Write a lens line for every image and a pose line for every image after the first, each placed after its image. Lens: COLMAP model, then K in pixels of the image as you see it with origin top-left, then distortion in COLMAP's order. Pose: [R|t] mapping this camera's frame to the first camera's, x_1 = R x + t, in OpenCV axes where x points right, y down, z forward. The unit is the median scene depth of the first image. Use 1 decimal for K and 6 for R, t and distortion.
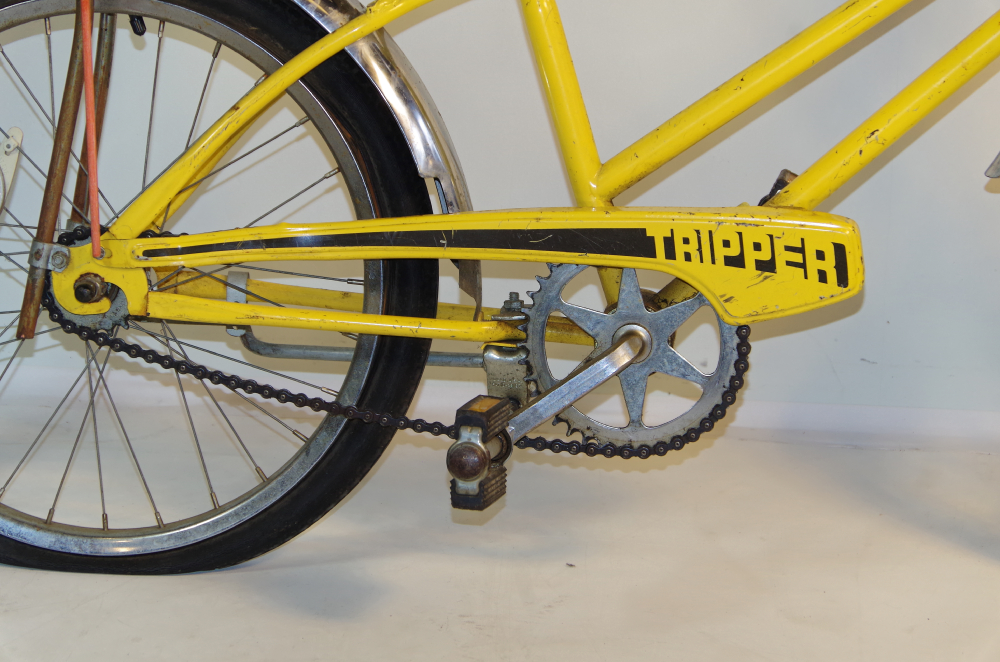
lens RADIAL K [[3691.1, 0, 500.0], [0, 3691.1, 331.0], [0, 0, 1]] dist [-0.011494, 1.023585]
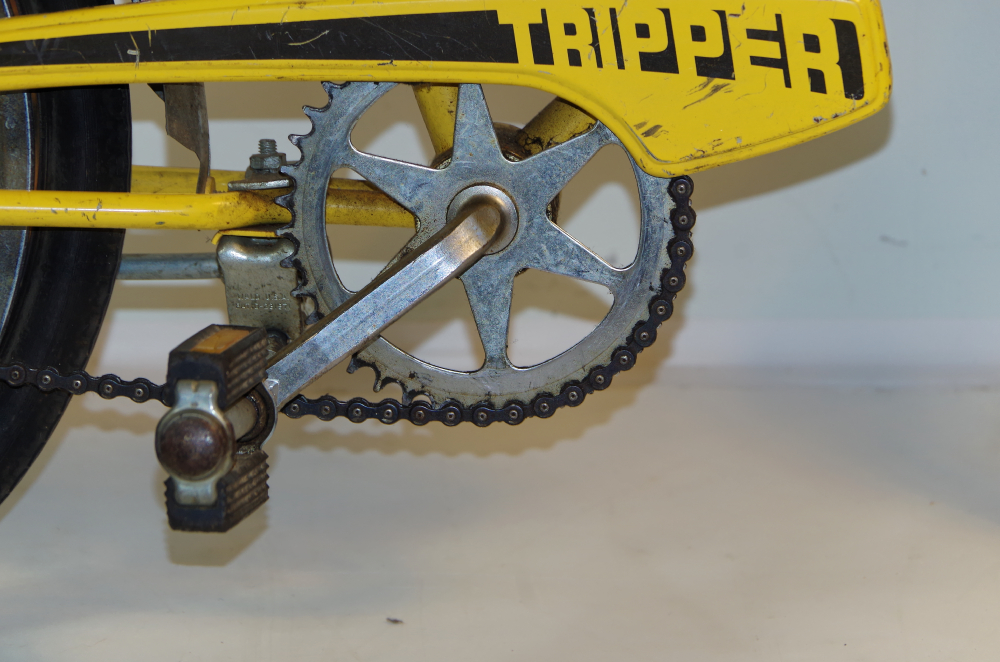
lens RADIAL K [[5453.7, 0, 500.0], [0, 5453.7, 331.0], [0, 0, 1]] dist [-0.357988, -0.107731]
pose [[0.998101, -0.050732, 0.034951, 0.008792], [0.050290, 0.998645, 0.013406, 0.009301], [-0.035583, -0.011623, 0.999299, 0.177532]]
